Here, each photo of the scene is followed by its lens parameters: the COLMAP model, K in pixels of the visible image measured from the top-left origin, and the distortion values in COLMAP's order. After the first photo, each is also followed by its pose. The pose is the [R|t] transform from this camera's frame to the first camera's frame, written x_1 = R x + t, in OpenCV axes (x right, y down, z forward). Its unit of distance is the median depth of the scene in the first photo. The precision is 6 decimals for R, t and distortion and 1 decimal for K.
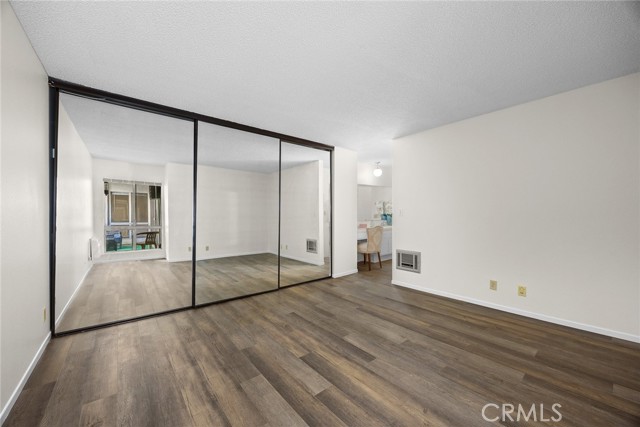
lens RADIAL K [[247.0, 0, 318.6], [0, 247.0, 212.0], [0, 0, 1]] dist [-0.000188, -0.000225]
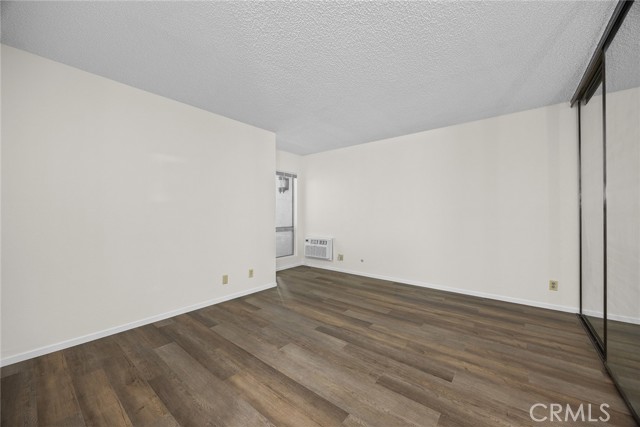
lens RADIAL K [[247.0, 0, 317.9], [0, 247.0, 215.7], [0, 0, 1]] dist [-0.000188, -0.000225]
pose [[-0.980678, 0.005674, -0.195548, 0.388697], [0.007631, 0.999928, -0.009252, 0.032179], [0.195481, -0.010565, -0.980651, 1.898382]]
